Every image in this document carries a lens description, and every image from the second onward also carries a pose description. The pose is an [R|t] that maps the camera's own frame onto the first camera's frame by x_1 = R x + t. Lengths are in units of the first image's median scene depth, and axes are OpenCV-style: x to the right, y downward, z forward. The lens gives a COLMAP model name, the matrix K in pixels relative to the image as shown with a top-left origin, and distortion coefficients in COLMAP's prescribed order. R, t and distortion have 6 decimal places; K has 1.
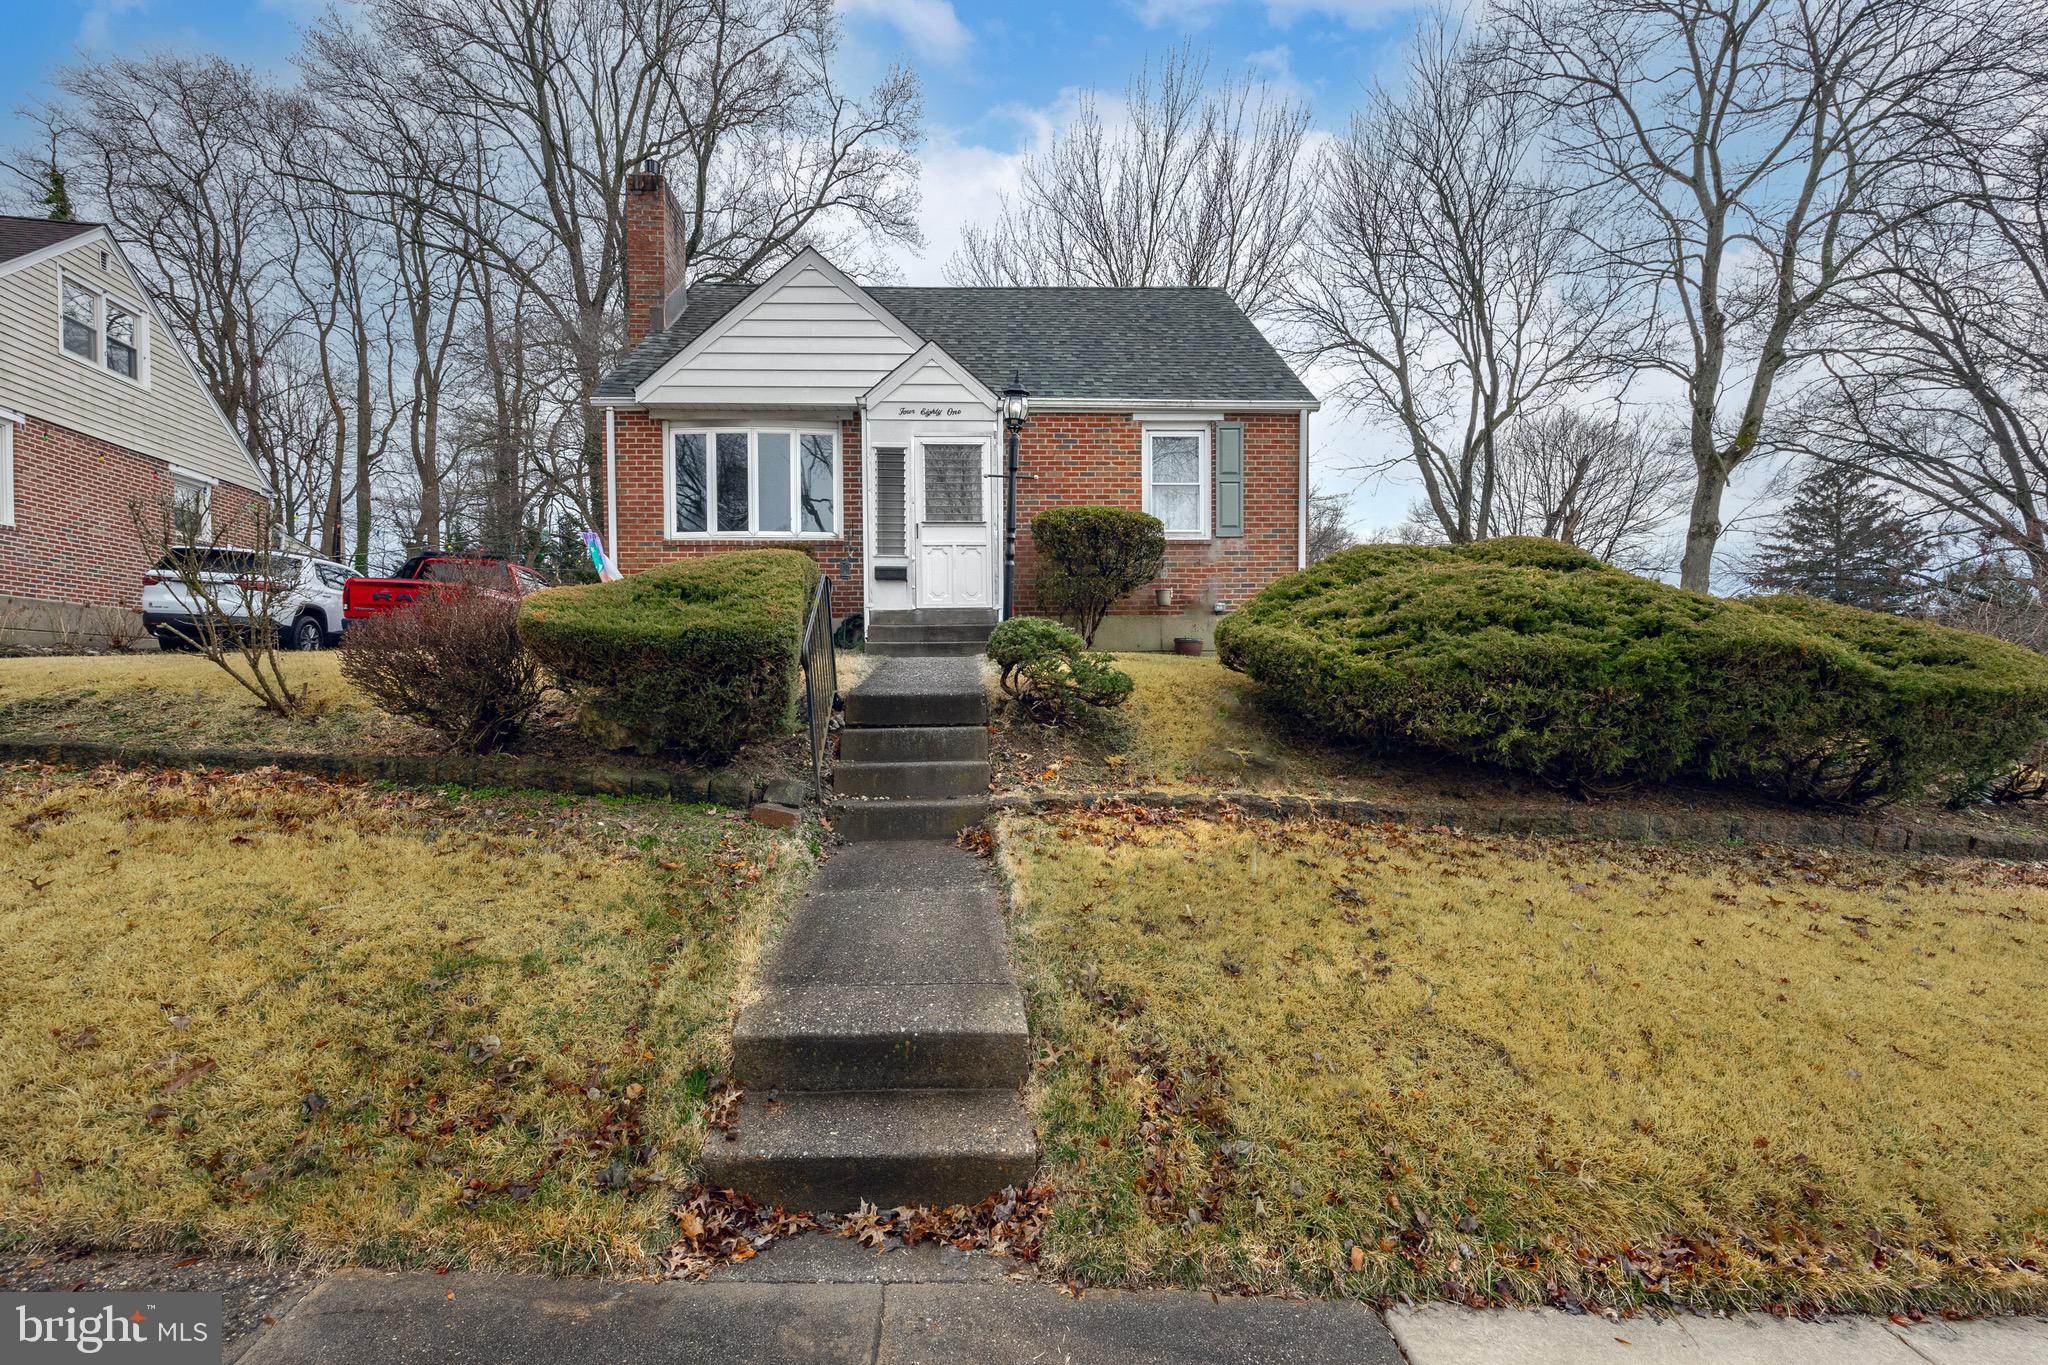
lens RADIAL K [[1326.8, 0, 1145.6], [0, 1326.8, 598.7], [0, 0, 1]] dist [-0.000325, -0.000048]
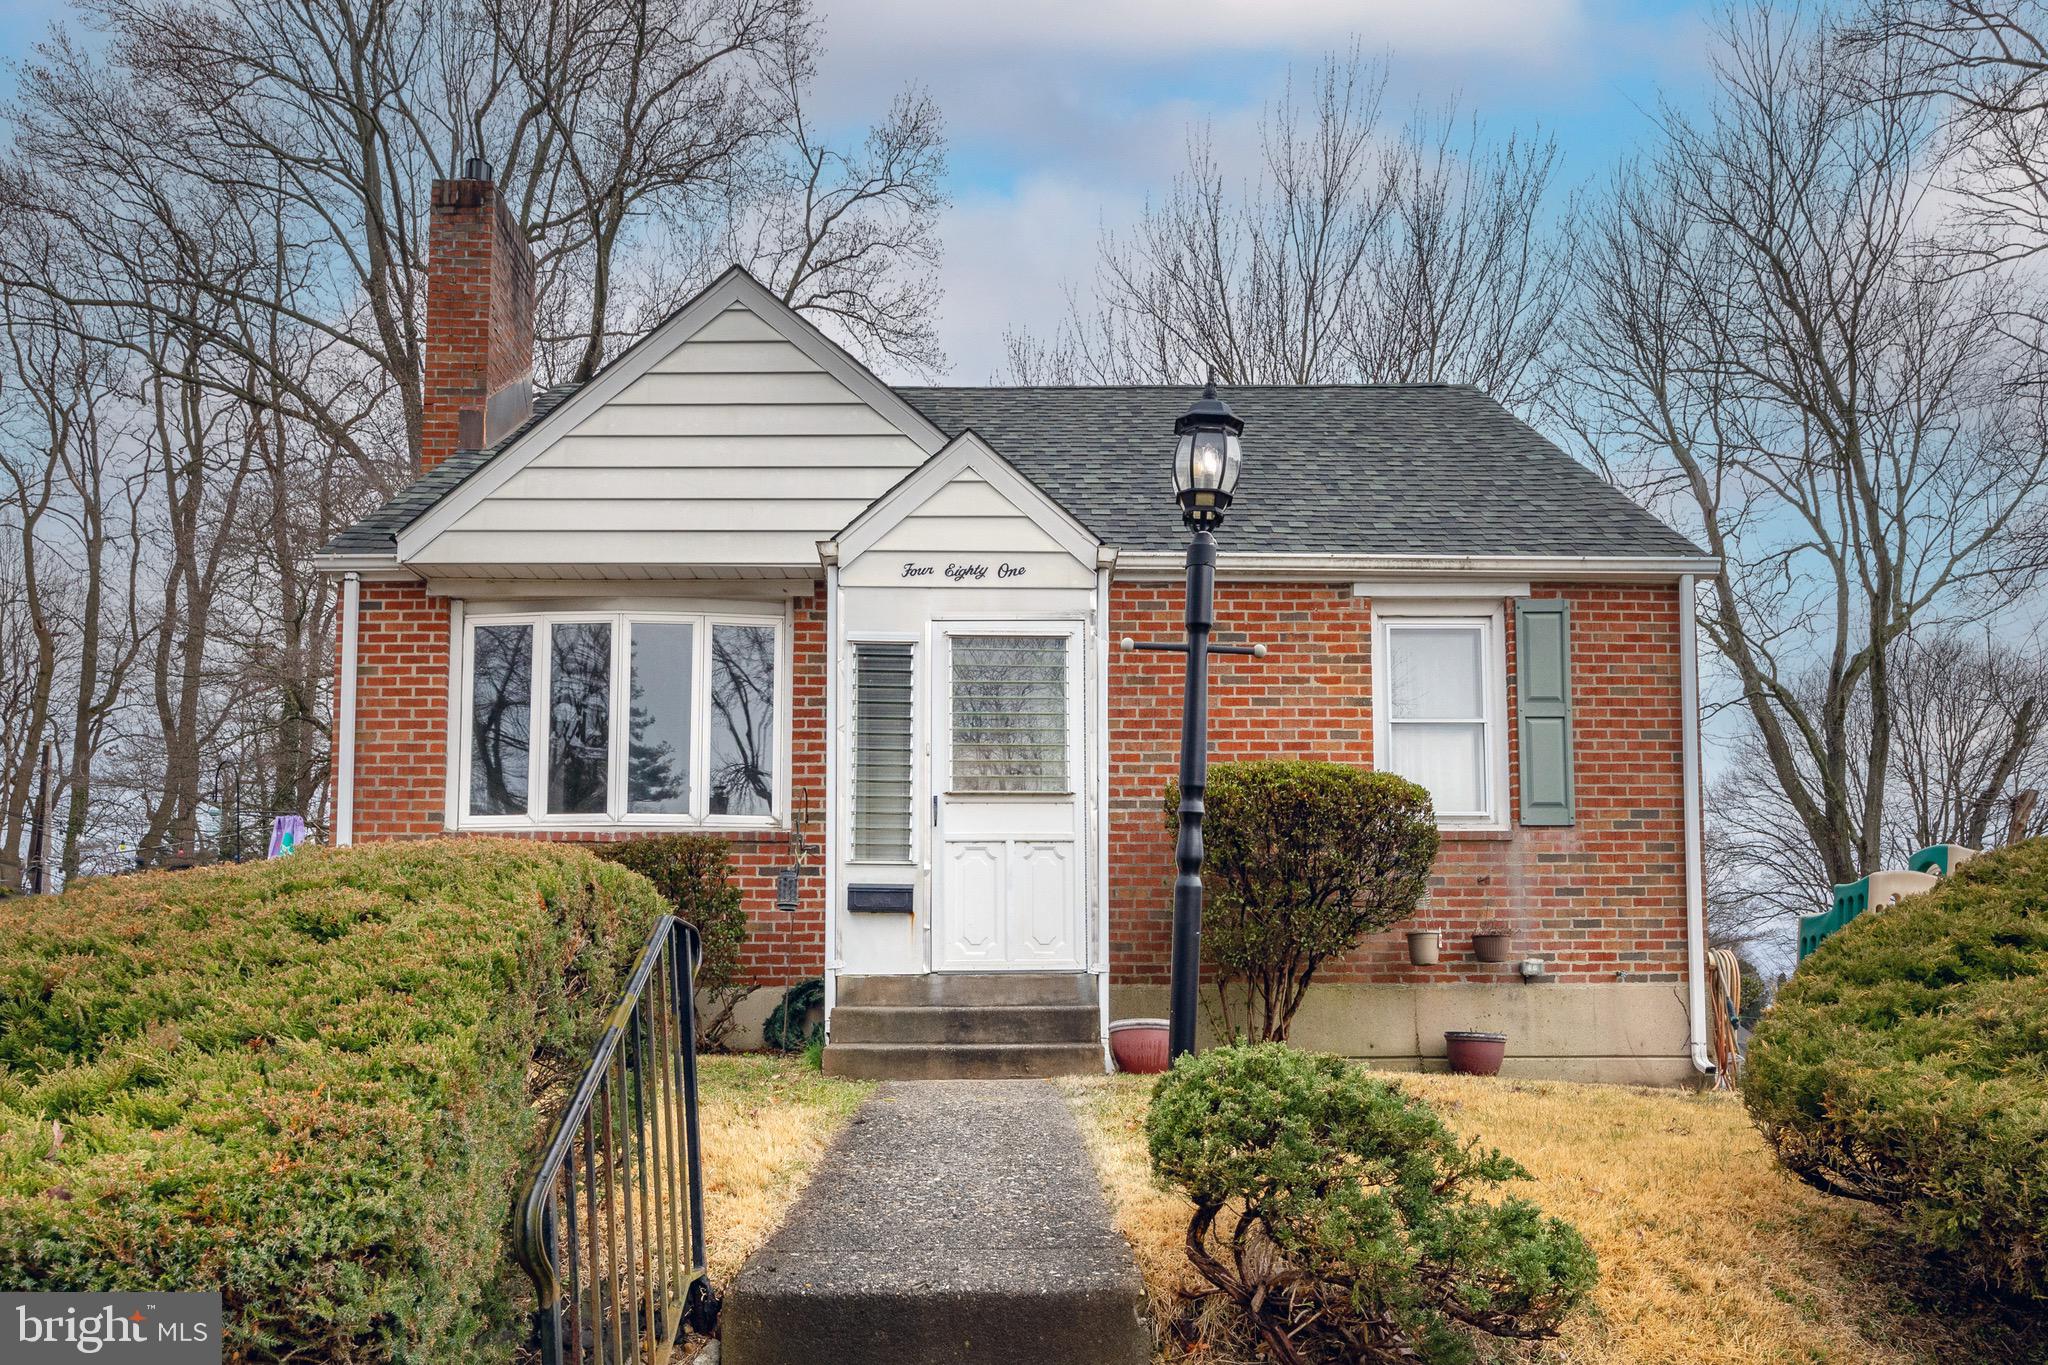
lens RADIAL K [[1707.5, 0, 1024.0], [0, 1707.5, 682.5], [0, 0, 1]] dist [0.051082, 0.000378]
pose [[0.993677, -0.010487, -0.111789, -0.043422], [-0.004940, 0.990581, -0.136838, -0.007486], [0.112171, 0.136525, 0.984266, 0.238329]]
